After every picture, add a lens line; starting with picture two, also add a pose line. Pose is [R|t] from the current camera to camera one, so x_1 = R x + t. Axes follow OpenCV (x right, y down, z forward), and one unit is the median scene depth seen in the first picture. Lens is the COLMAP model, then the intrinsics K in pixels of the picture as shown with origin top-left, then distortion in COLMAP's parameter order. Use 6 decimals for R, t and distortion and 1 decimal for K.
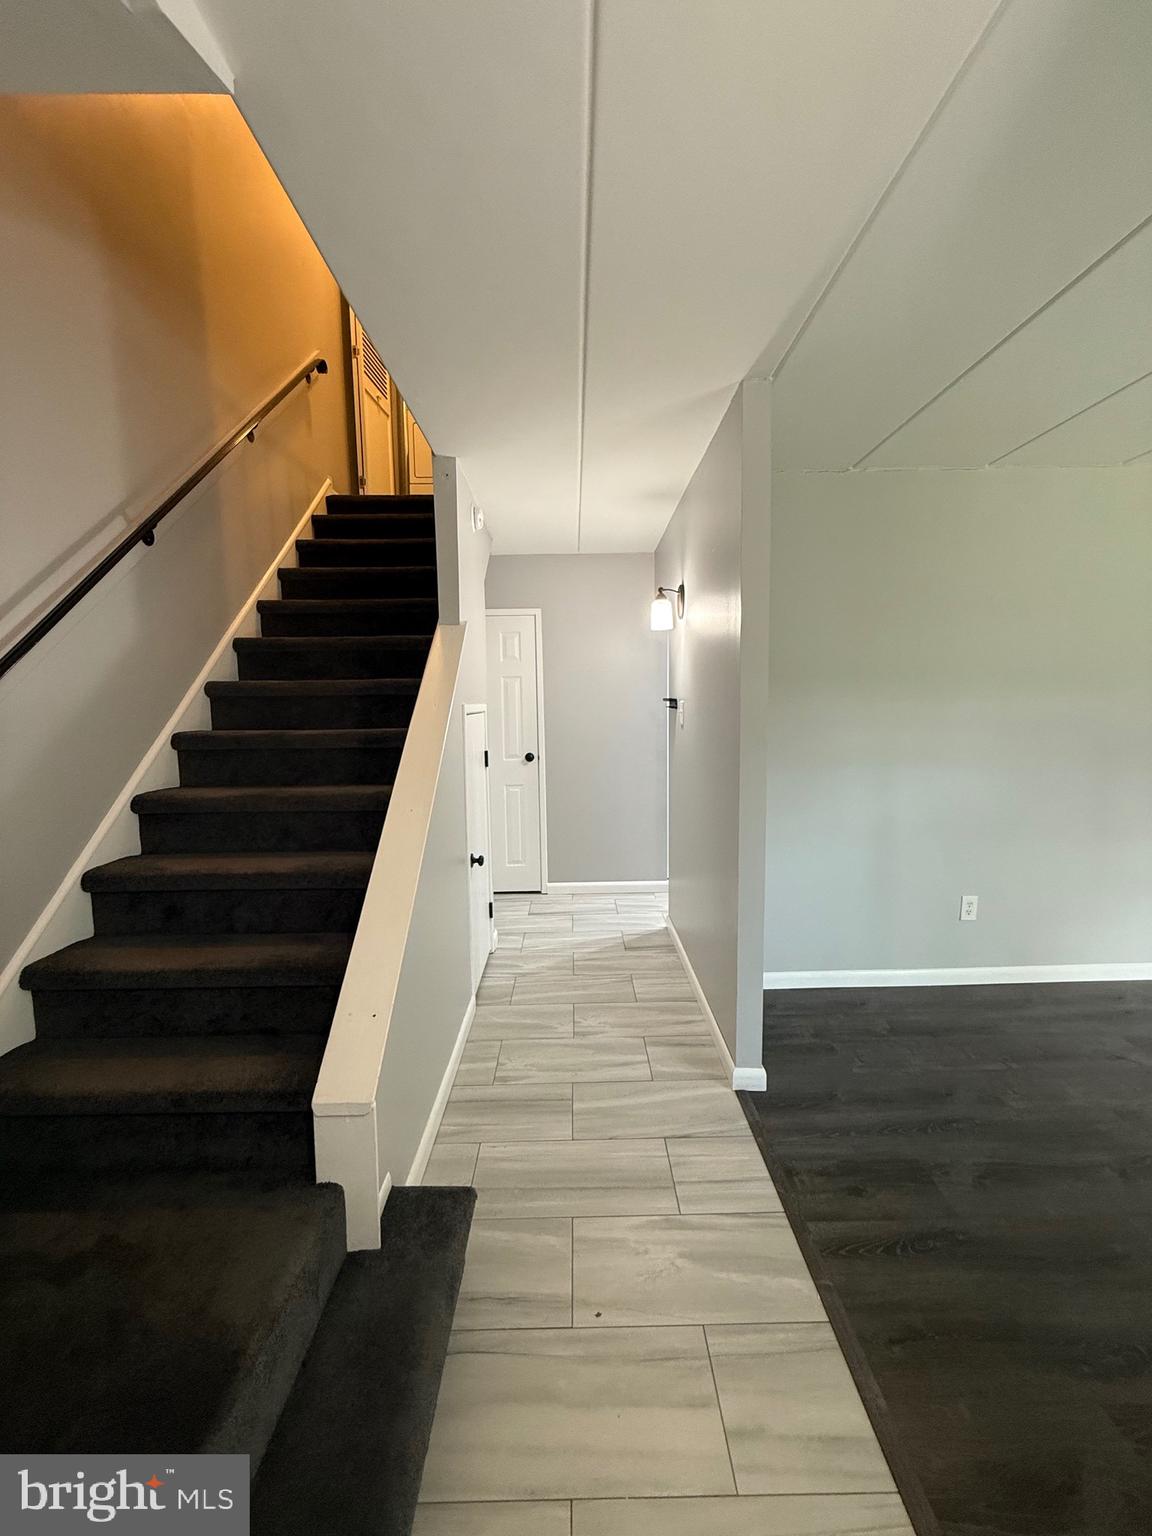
lens RADIAL K [[612.5, 0, 577.3], [0, 612.5, 762.9], [0, 0, 1]] dist [0.001781, -0.000553]
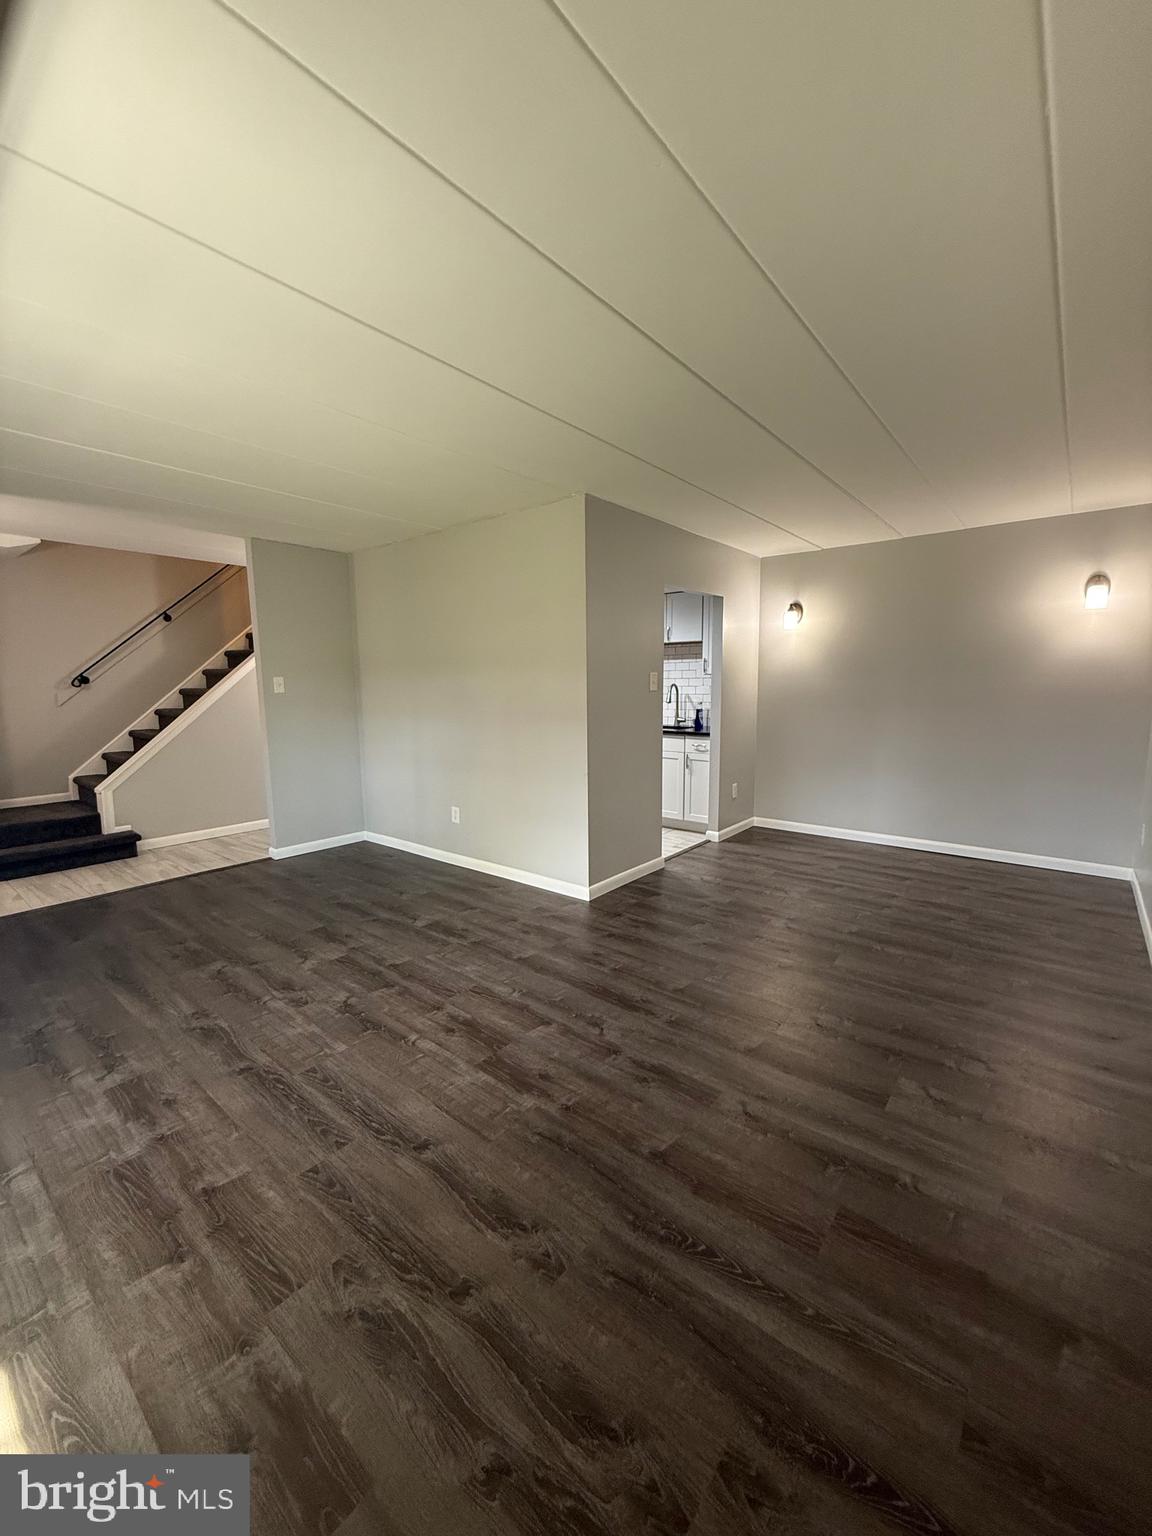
lens RADIAL K [[612.5, 0, 576.1], [0, 612.5, 770.4], [0, 0, 1]] dist [0.001781, -0.000553]
pose [[0.767191, 0.104618, -0.632830, 2.035159], [-0.076553, 0.994491, 0.071600, -0.006833], [0.636834, -0.006485, 0.770973, 0.016801]]
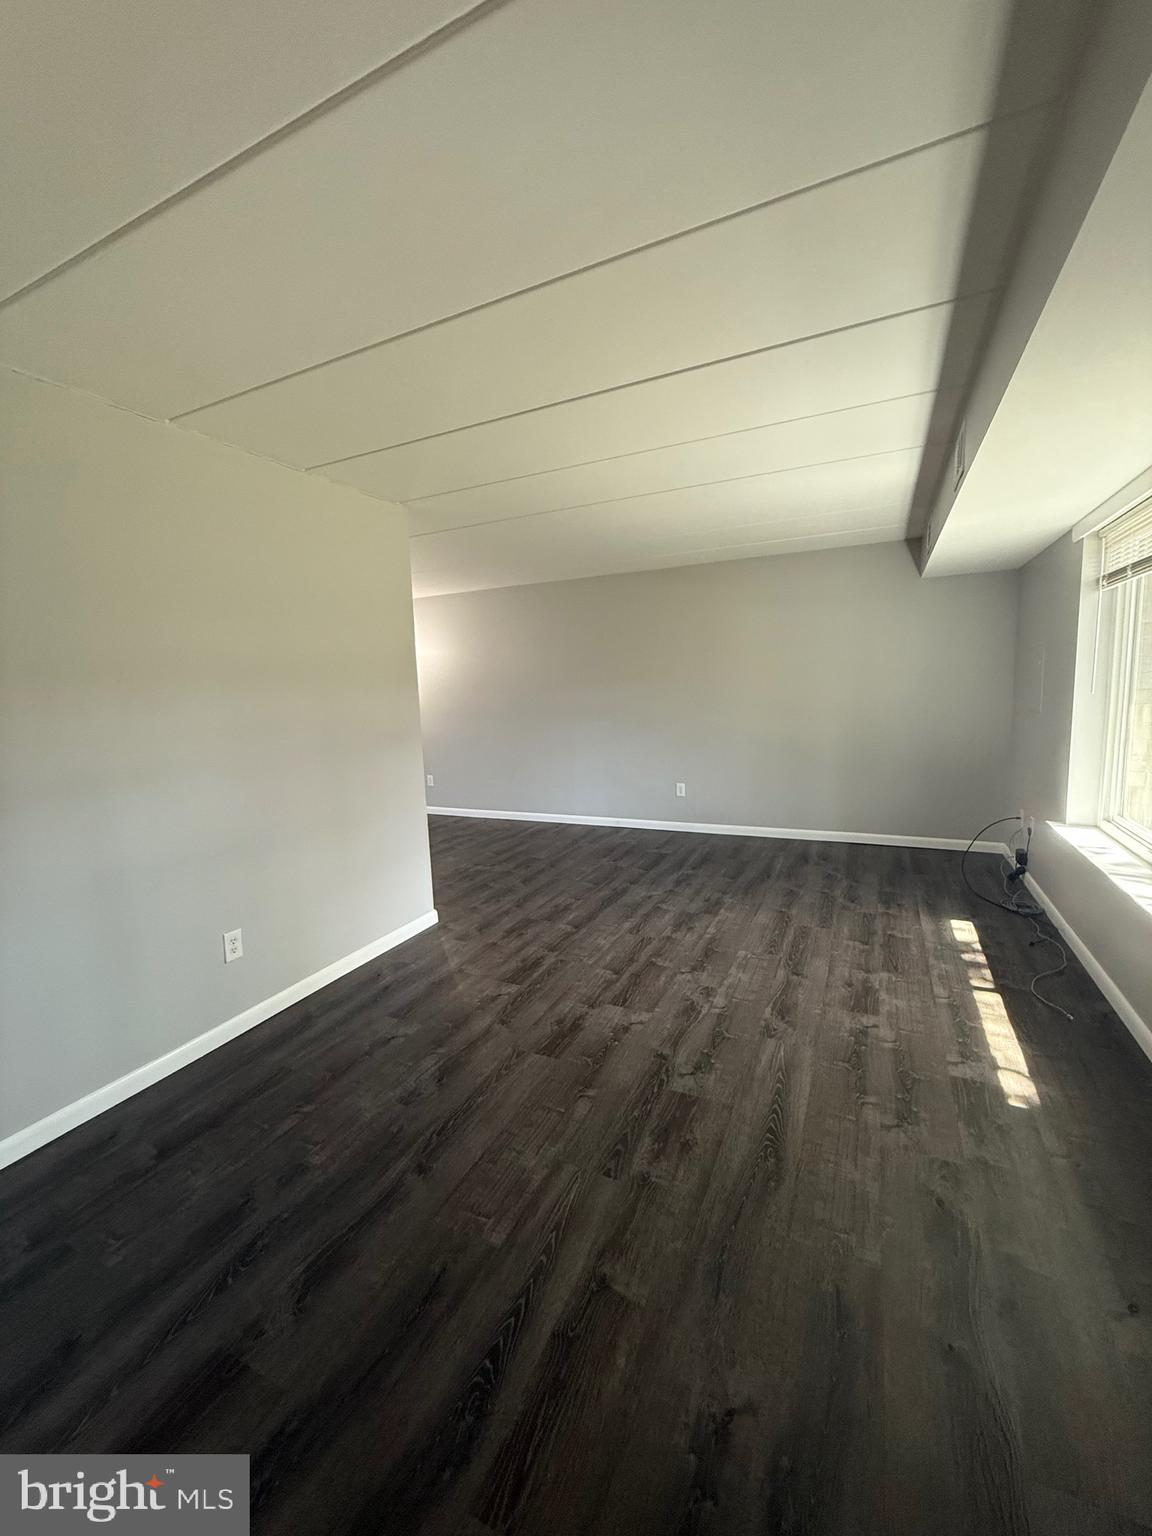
lens RADIAL K [[612.5, 0, 577.9], [0, 612.5, 766.0], [0, 0, 1]] dist [0.001781, -0.000553]
pose [[0.440525, -0.112117, 0.890712, 0.129950], [0.126266, 0.990046, 0.062173, -0.004312], [-0.888816, 0.085078, 0.450297, 0.183914]]
